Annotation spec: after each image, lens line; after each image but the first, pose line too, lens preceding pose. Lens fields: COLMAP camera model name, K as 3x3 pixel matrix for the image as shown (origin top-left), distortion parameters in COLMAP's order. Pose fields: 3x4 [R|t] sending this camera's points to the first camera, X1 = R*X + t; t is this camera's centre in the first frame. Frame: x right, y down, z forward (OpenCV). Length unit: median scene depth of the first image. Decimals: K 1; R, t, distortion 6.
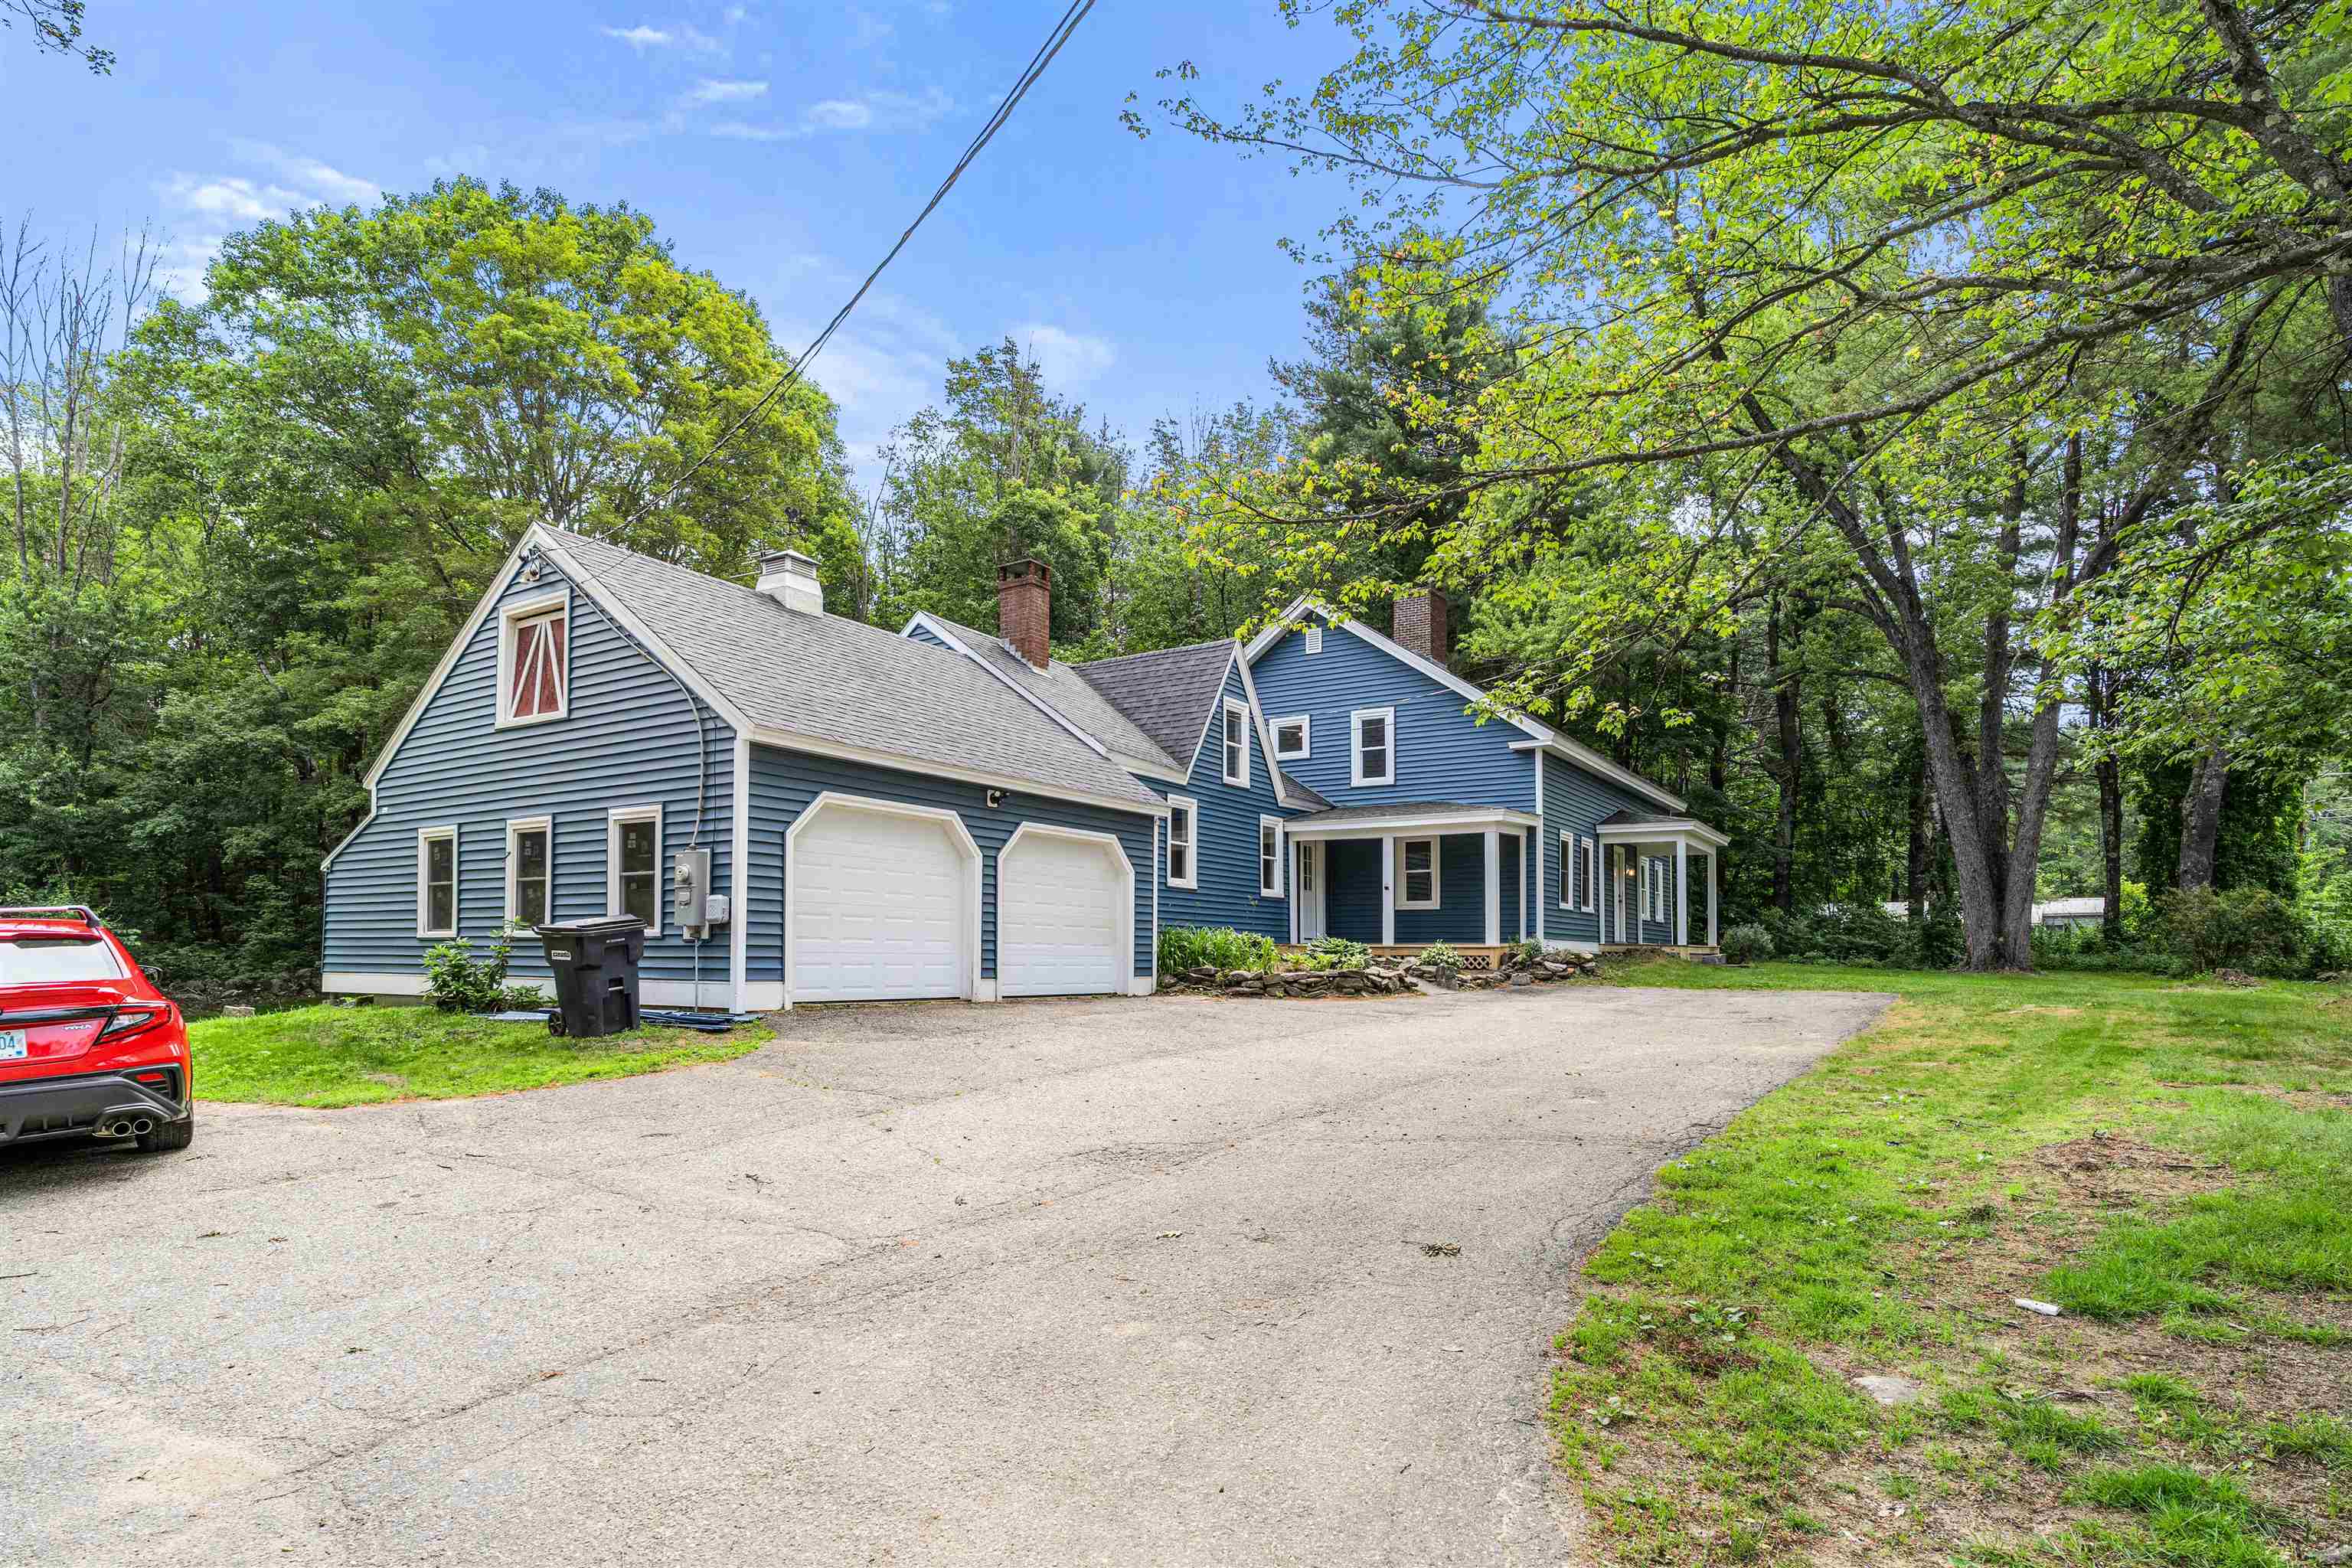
lens RADIAL K [[1236.8, 0, 1177.3], [0, 1236.8, 915.7], [0, 0, 1]] dist [0.000203, 0.000129]
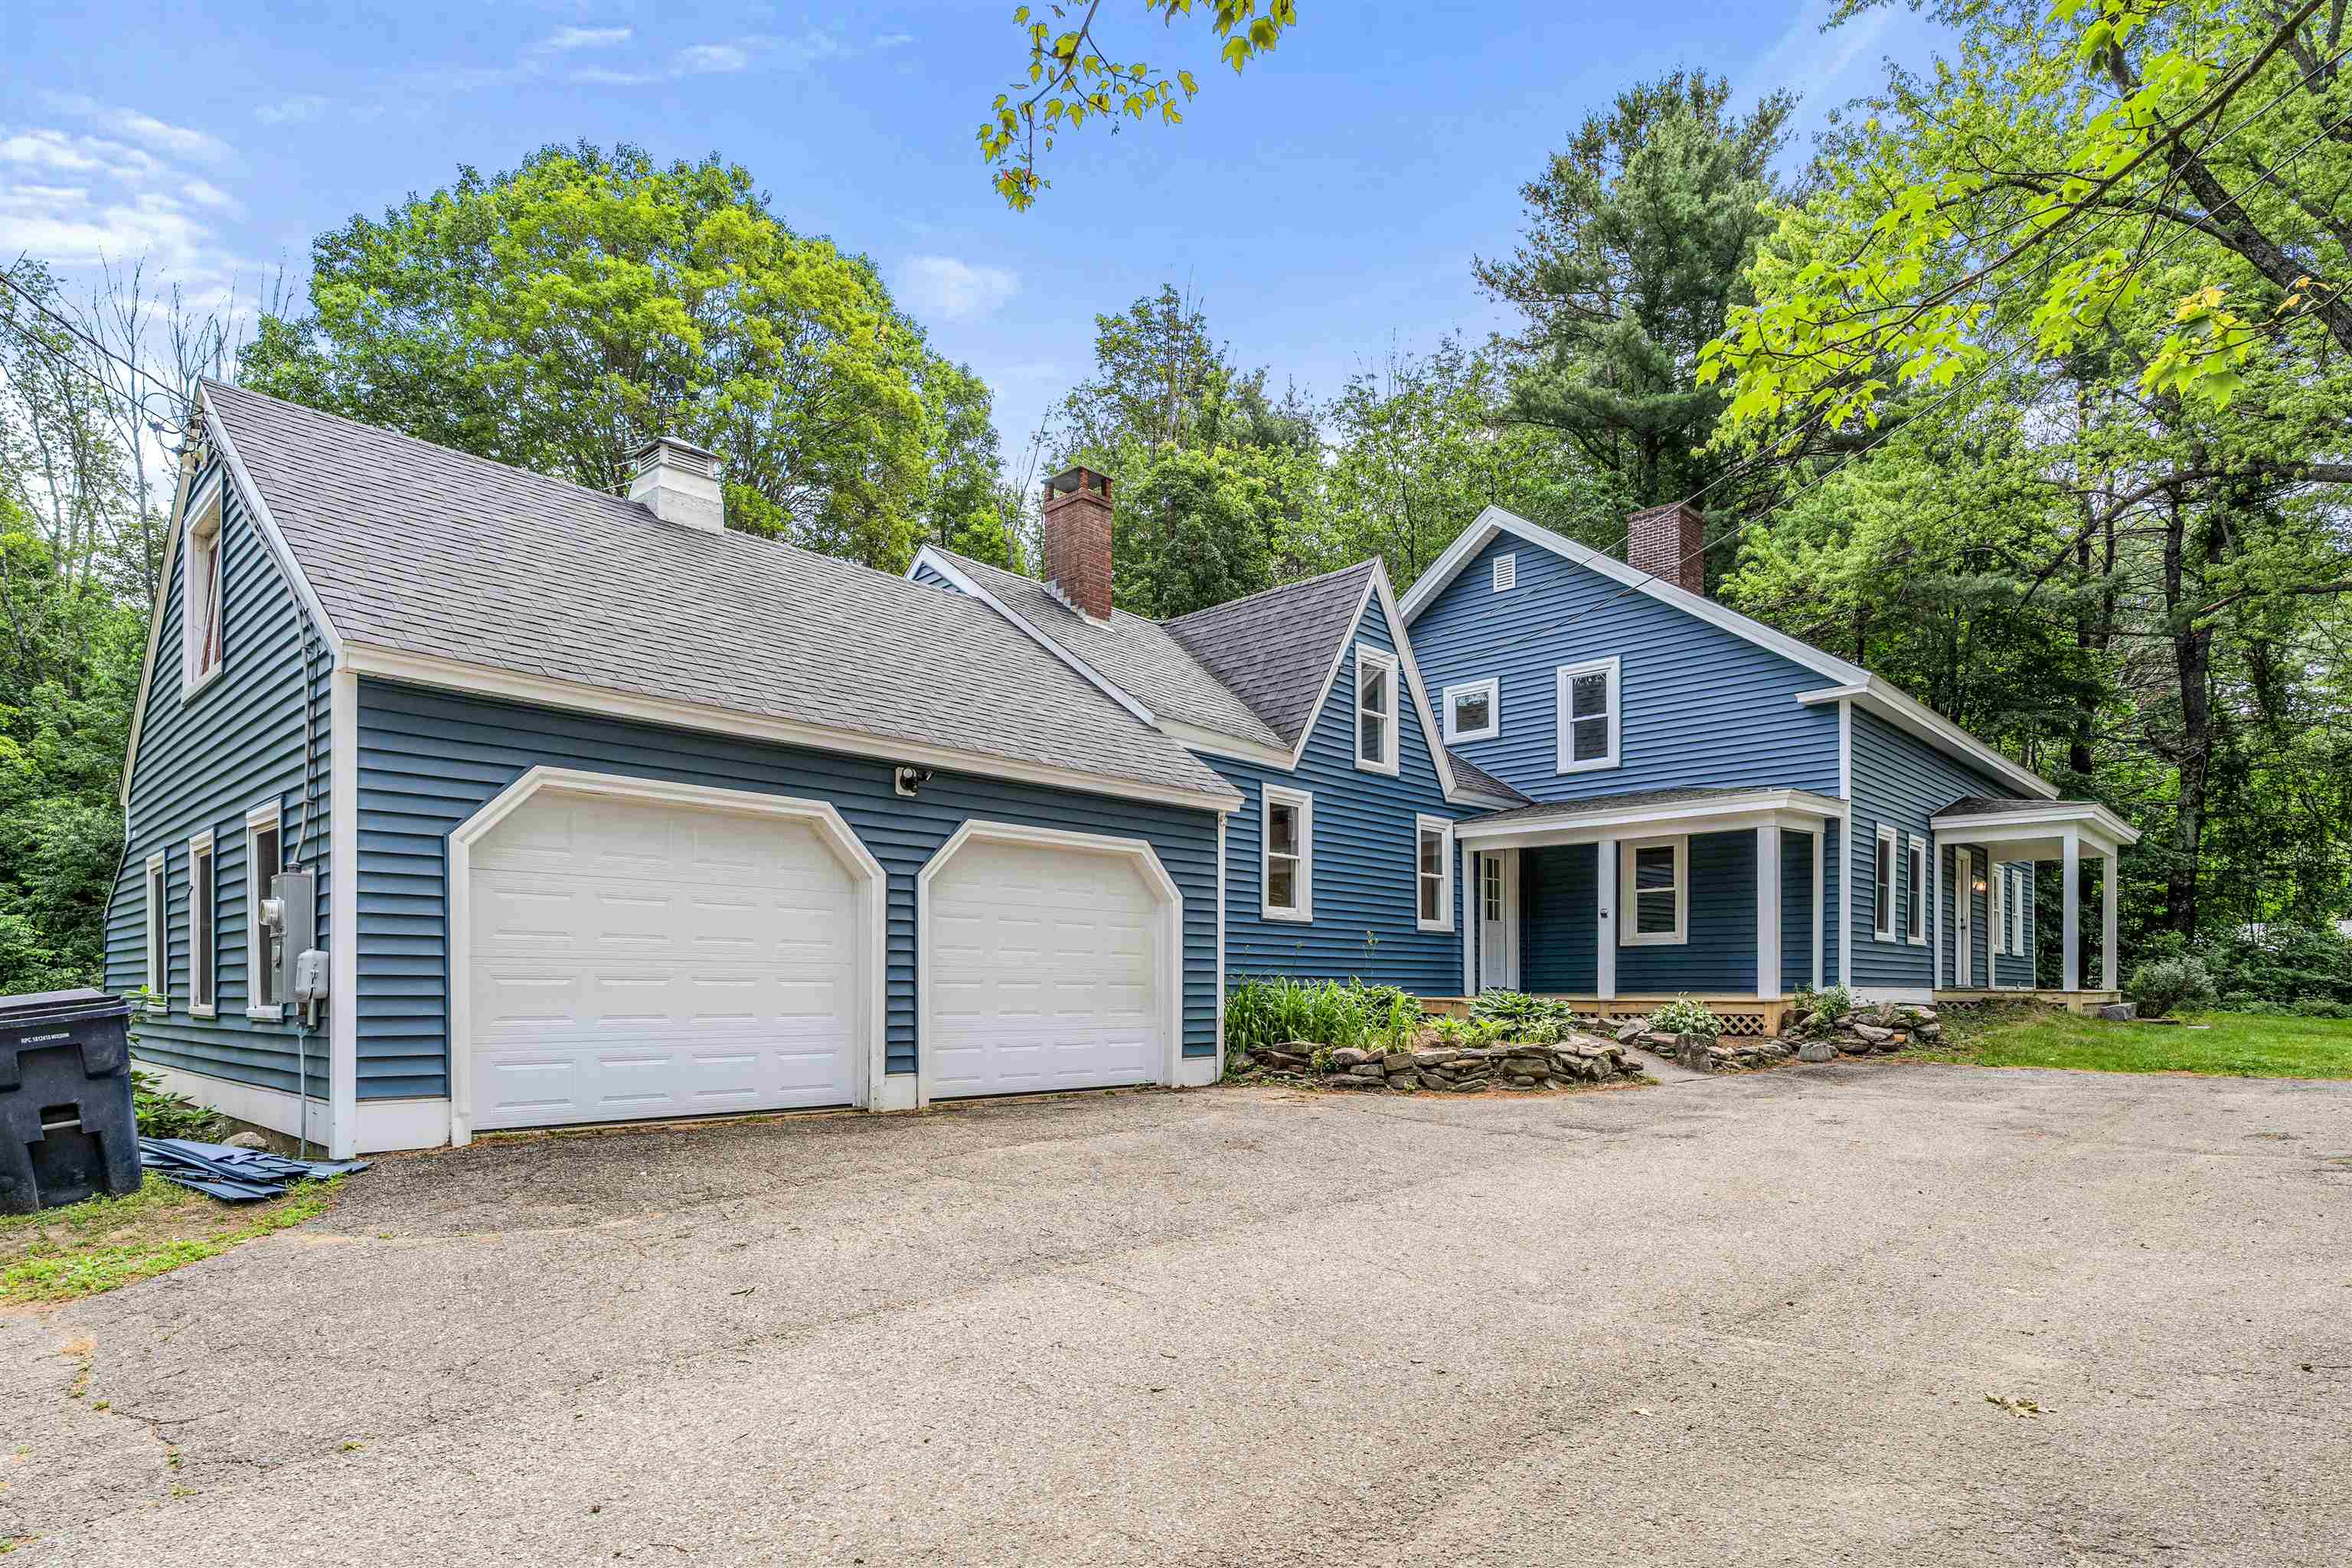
lens RADIAL K [[1254.3, 0, 1174.4], [0, 1254.3, 1006.8], [0, 0, 1]] dist [-0.002299, 0.000168]
pose [[0.981815, -0.006365, -0.189734, 0.065956], [0.014783, 0.998966, 0.042983, -0.004852], [0.189265, -0.045006, 0.980894, 0.266429]]
